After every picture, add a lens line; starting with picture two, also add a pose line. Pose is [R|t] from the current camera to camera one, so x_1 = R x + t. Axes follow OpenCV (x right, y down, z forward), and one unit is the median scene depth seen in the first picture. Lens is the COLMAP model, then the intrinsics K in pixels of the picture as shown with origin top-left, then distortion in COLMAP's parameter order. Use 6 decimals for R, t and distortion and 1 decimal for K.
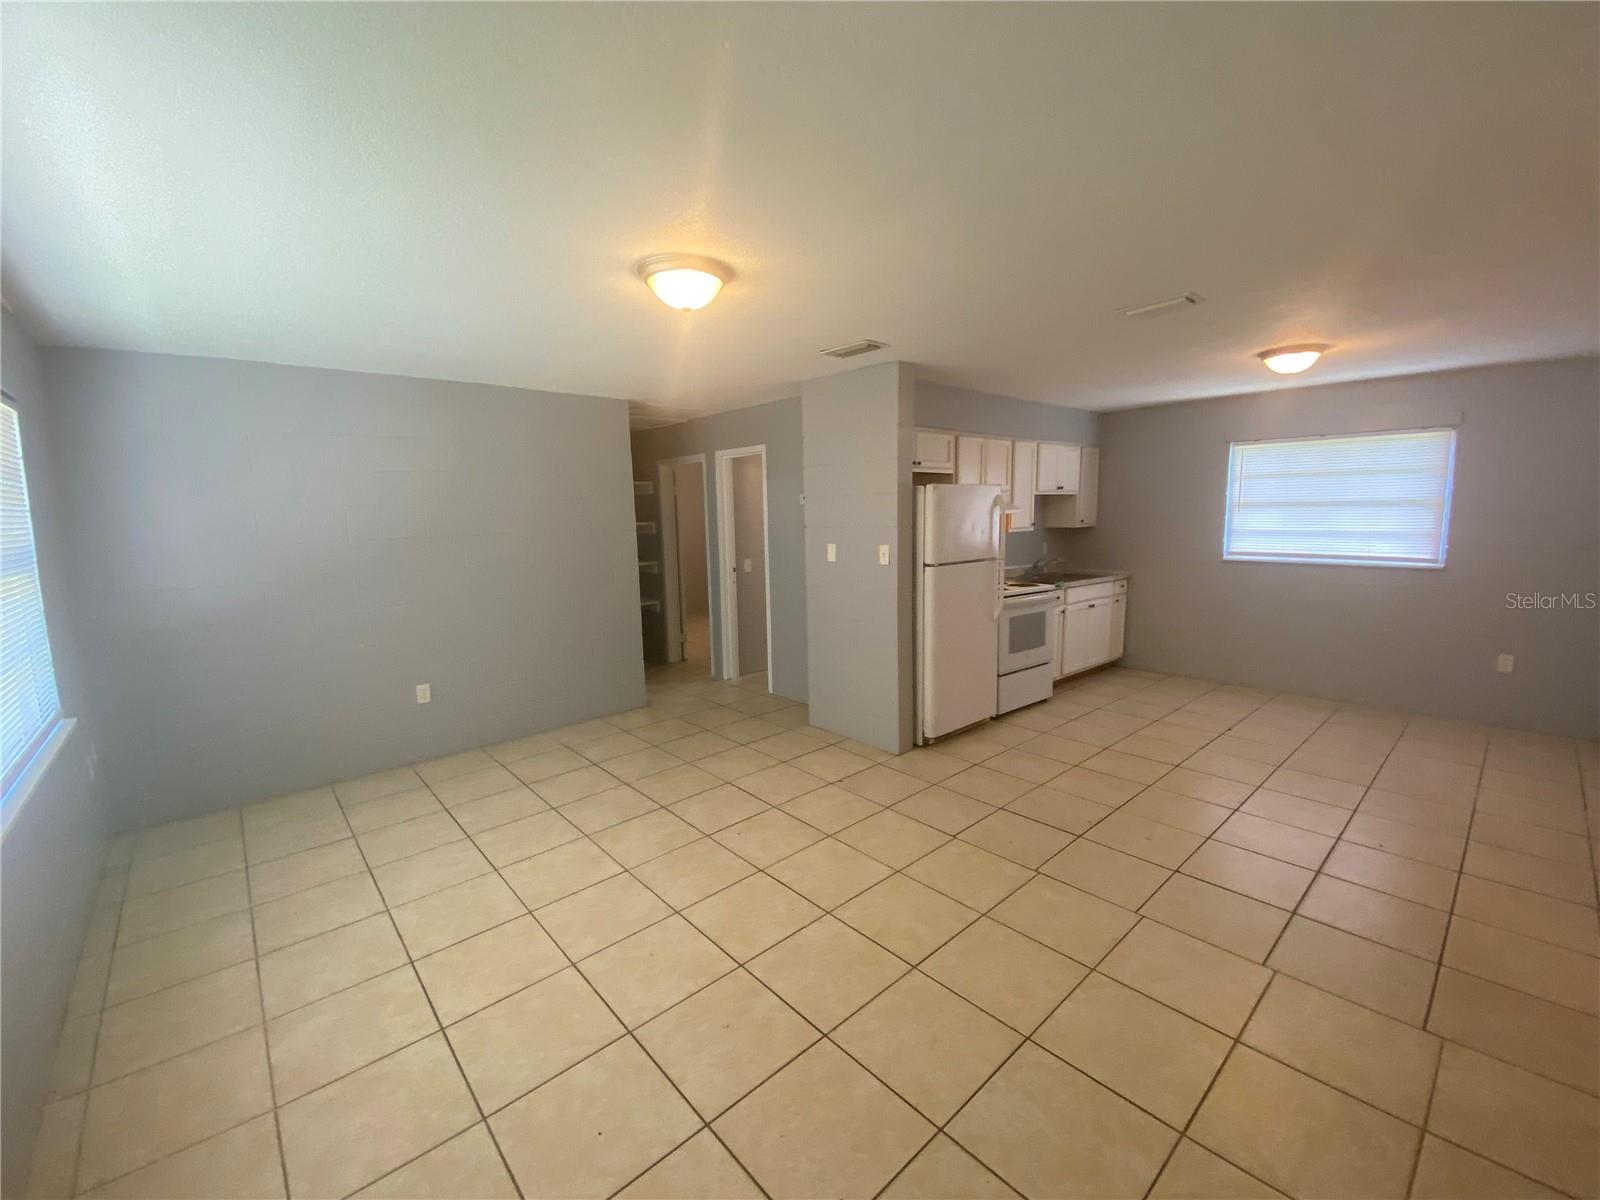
lens RADIAL K [[658.1, 0, 797.1], [0, 658.1, 592.6], [0, 0, 1]] dist [0.005156, 0.000230]
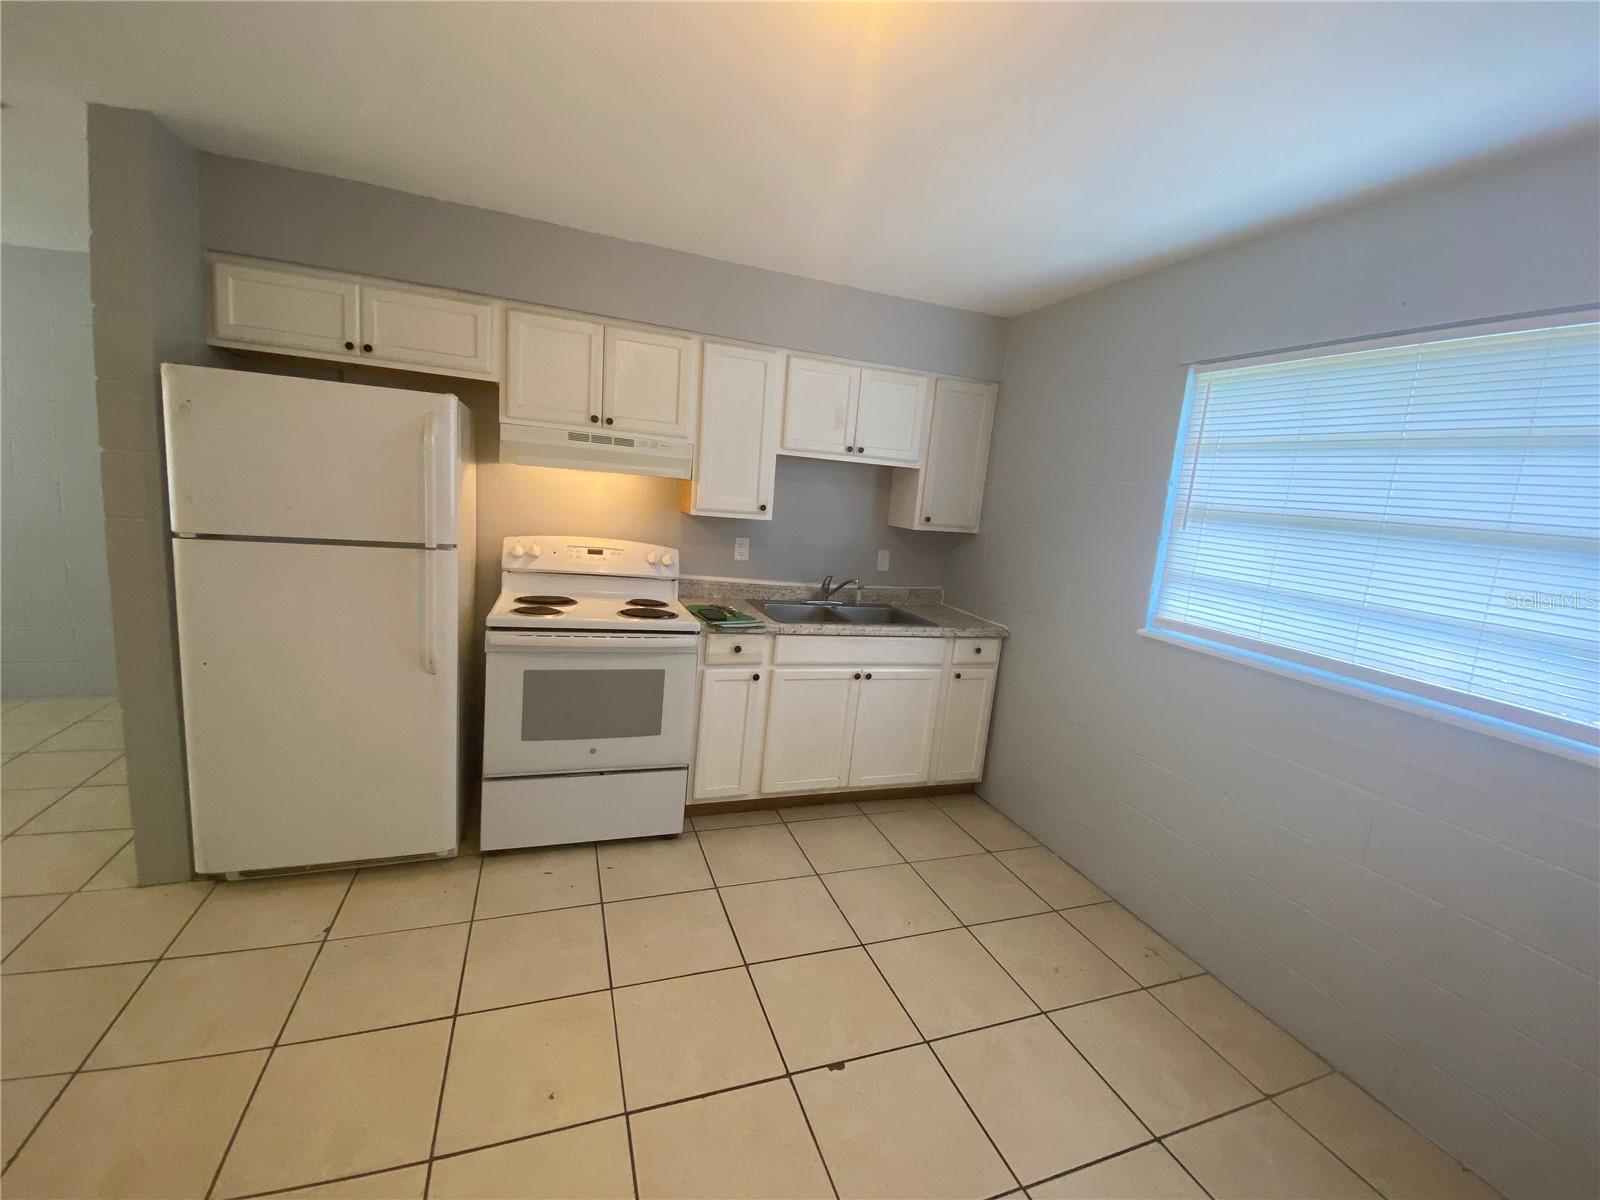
lens RADIAL K [[658.1, 0, 801.4], [0, 658.1, 597.5], [0, 0, 1]] dist [0.005156, 0.000230]
pose [[0.929858, 0.152508, -0.334823, 0.632830], [-0.143562, 0.988302, 0.051463, -0.069142], [0.338755, 0.000215, 0.940875, 0.548694]]
